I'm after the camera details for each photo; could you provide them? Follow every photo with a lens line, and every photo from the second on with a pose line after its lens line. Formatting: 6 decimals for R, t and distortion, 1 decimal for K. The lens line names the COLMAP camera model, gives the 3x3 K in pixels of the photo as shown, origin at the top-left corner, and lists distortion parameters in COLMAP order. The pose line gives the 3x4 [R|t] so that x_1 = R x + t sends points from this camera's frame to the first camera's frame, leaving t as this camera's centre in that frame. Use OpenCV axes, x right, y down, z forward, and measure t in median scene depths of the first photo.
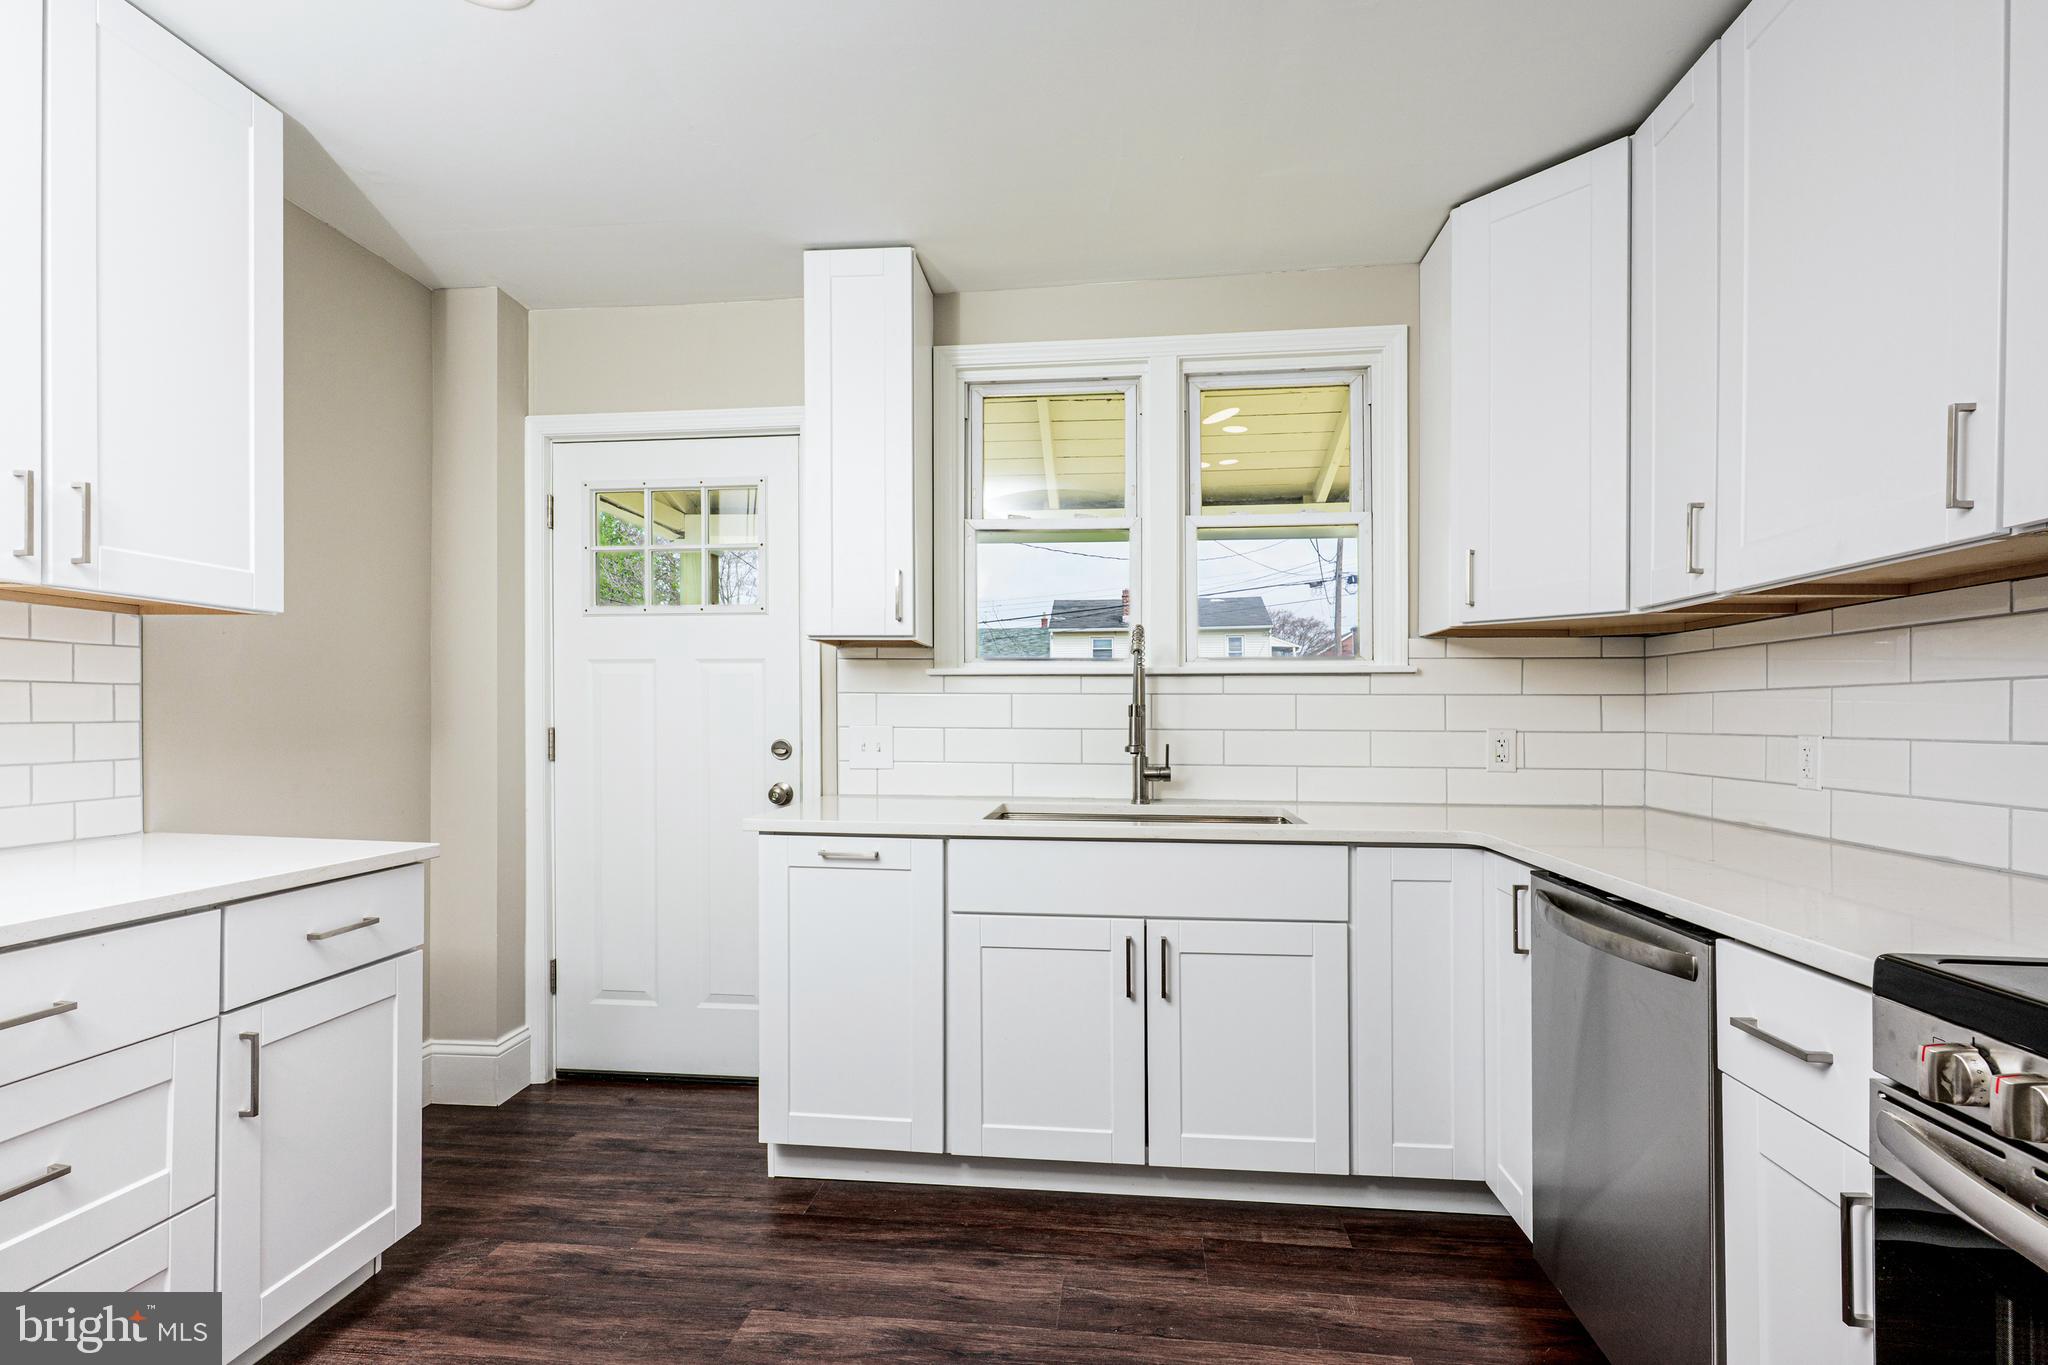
lens RADIAL K [[989.4, 0, 1023.8], [0, 989.4, 720.9], [0, 0, 1]] dist [-0.003843, -0.000116]
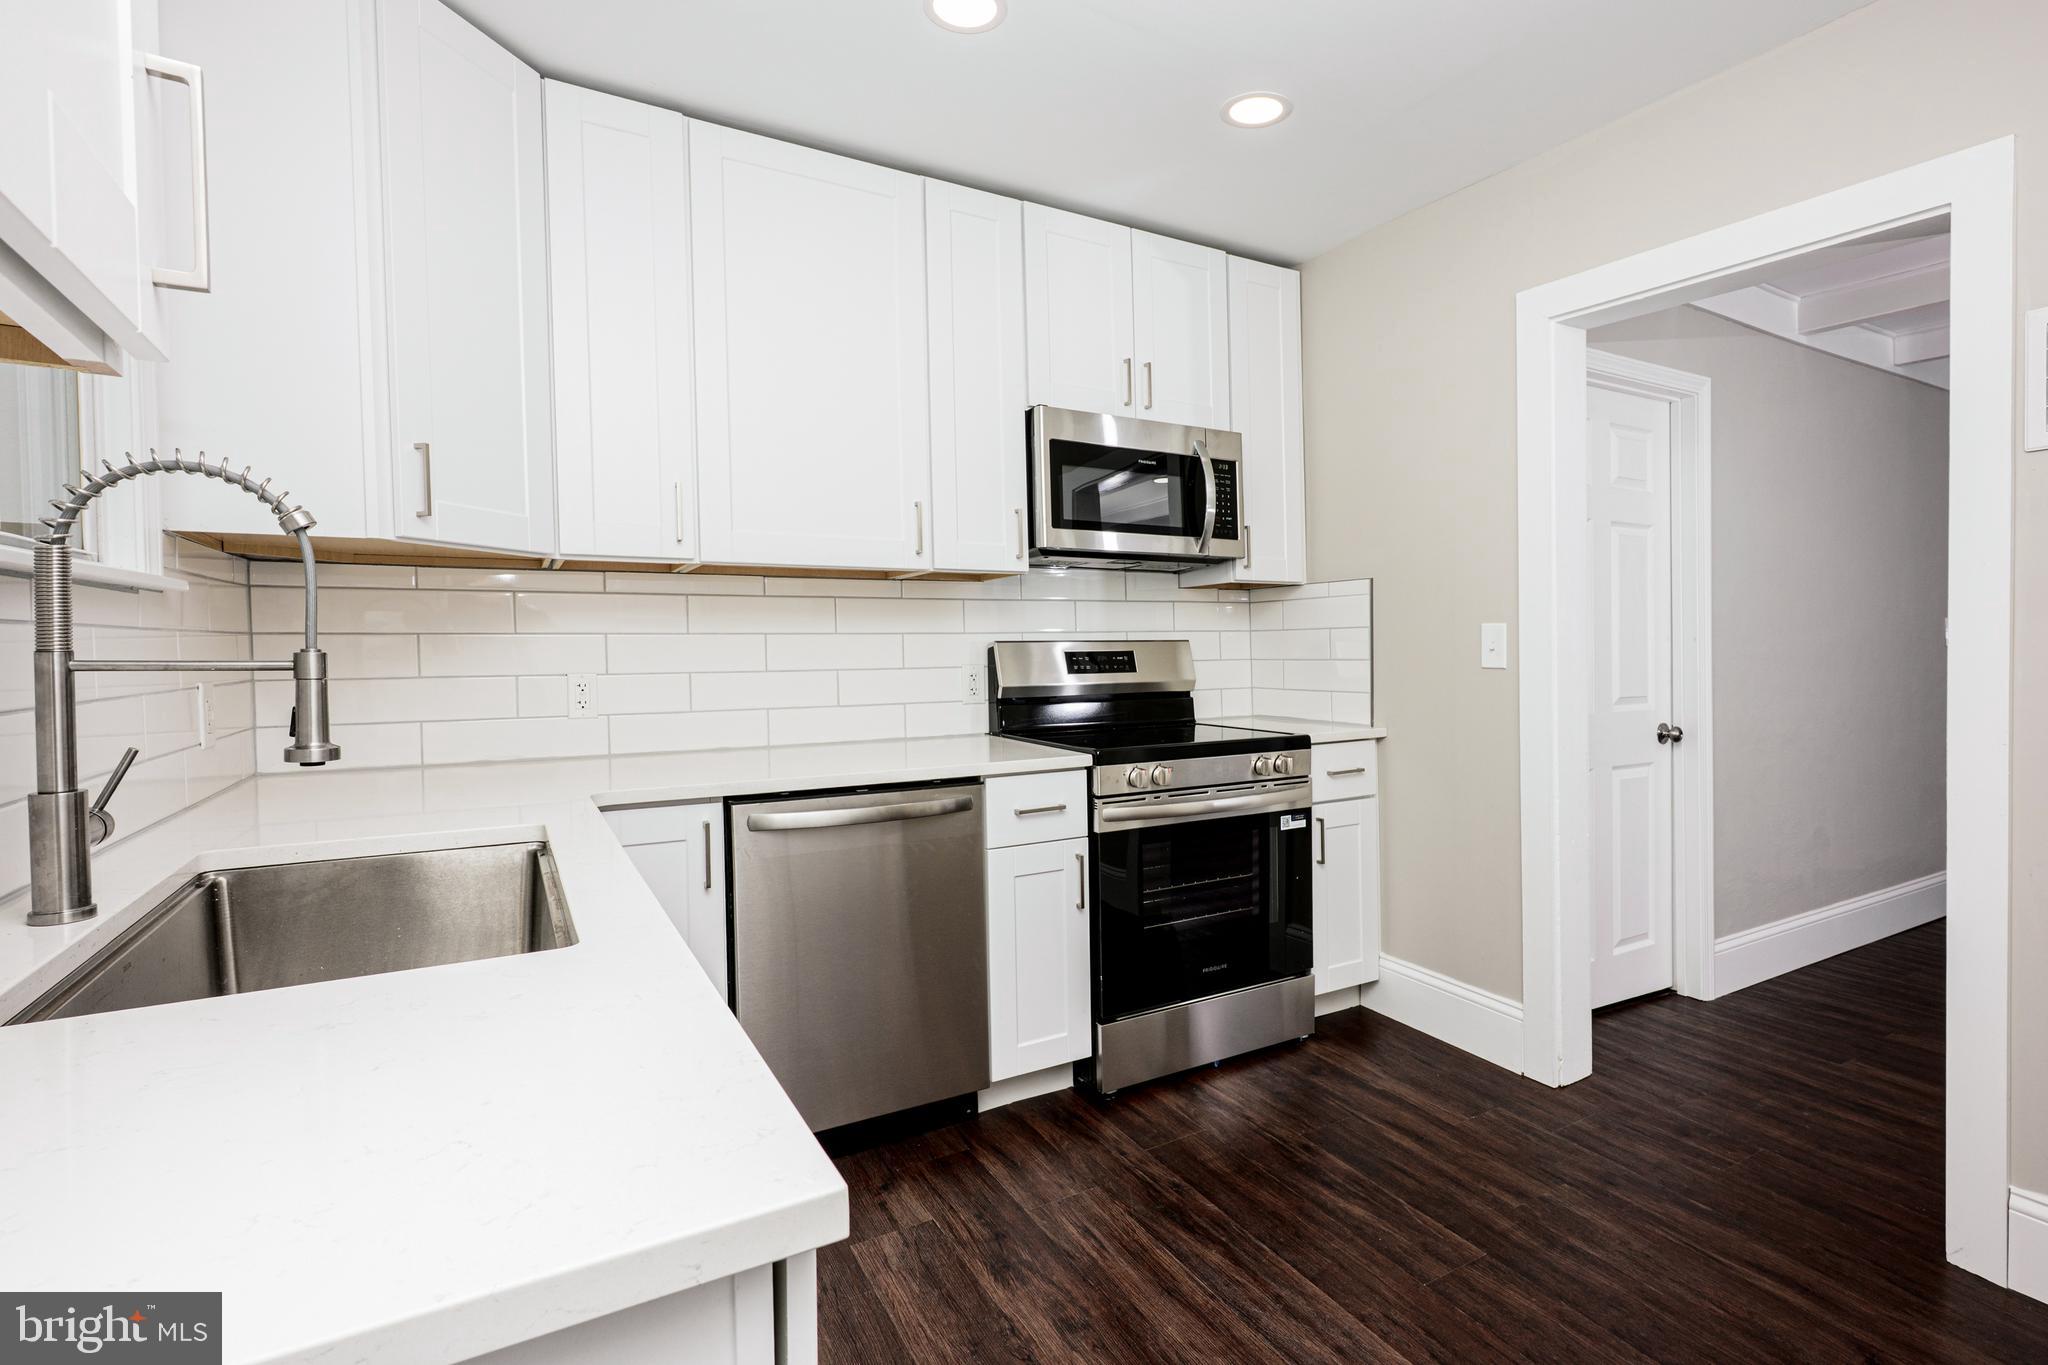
lens RADIAL K [[1054.5, 0, 1027.7], [0, 1054.5, 654.1], [0, 0, 1]] dist [0.001546, 0.000201]
pose [[-0.619506, -0.013132, 0.784882, -0.510864], [0.001325, 0.999841, 0.017775, -0.028913], [-0.784991, 0.012052, -0.619390, 1.268020]]
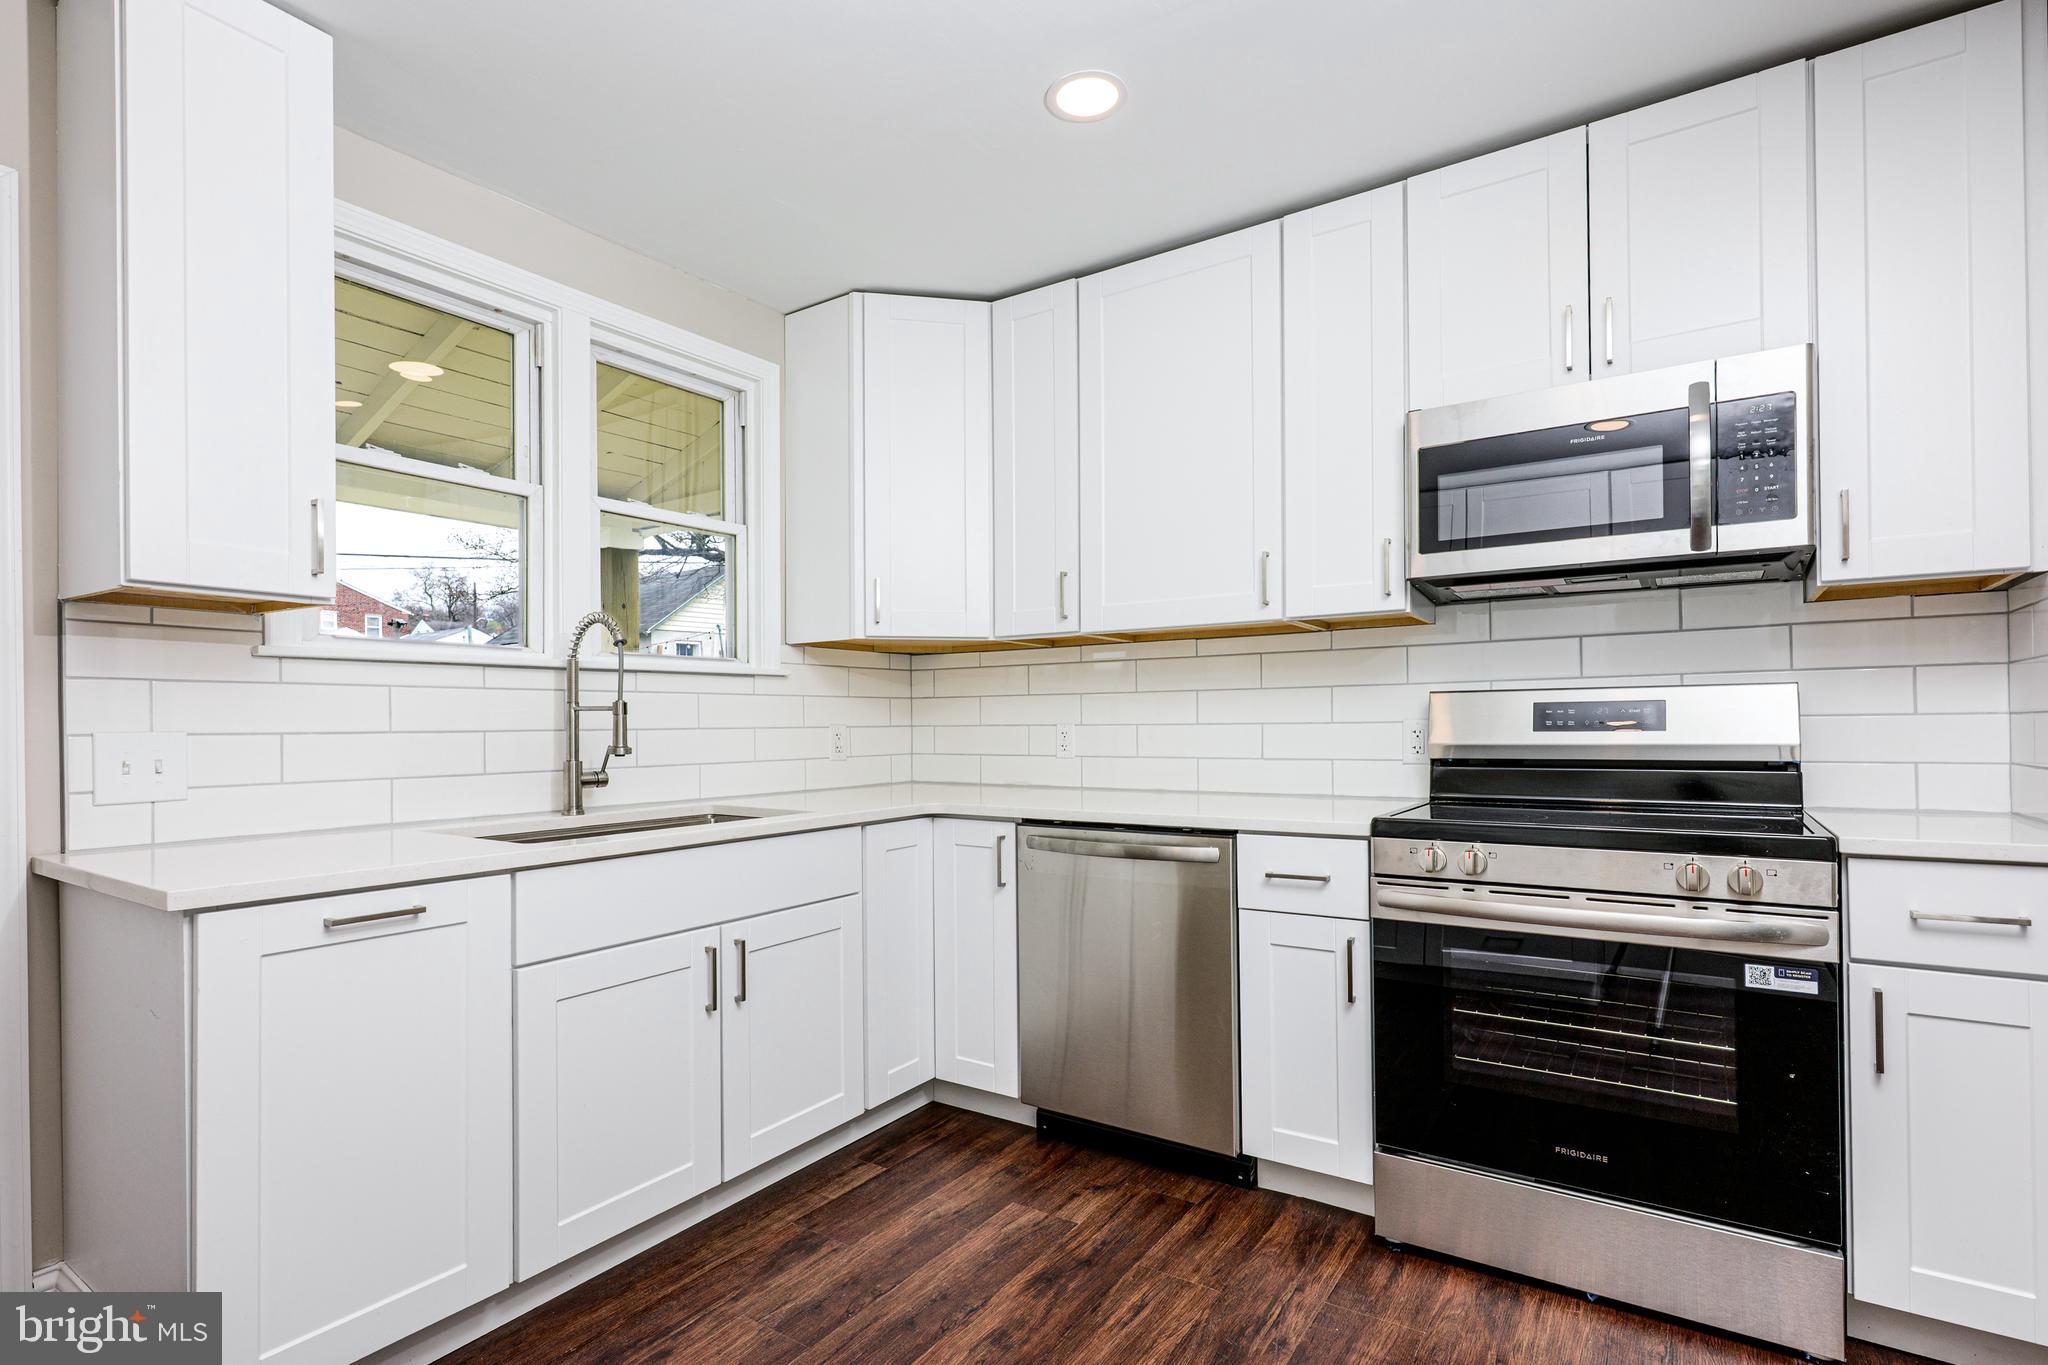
lens RADIAL K [[986.0, 0, 1027.9], [0, 986.0, 715.3], [0, 0, 1]] dist [0.002710, 0.000469]
pose [[0.455142, -0.003163, 0.890413, -0.602495], [0.012858, 0.999913, -0.003020, 0.004156], [-0.890326, 0.012824, 0.455143, 0.303541]]
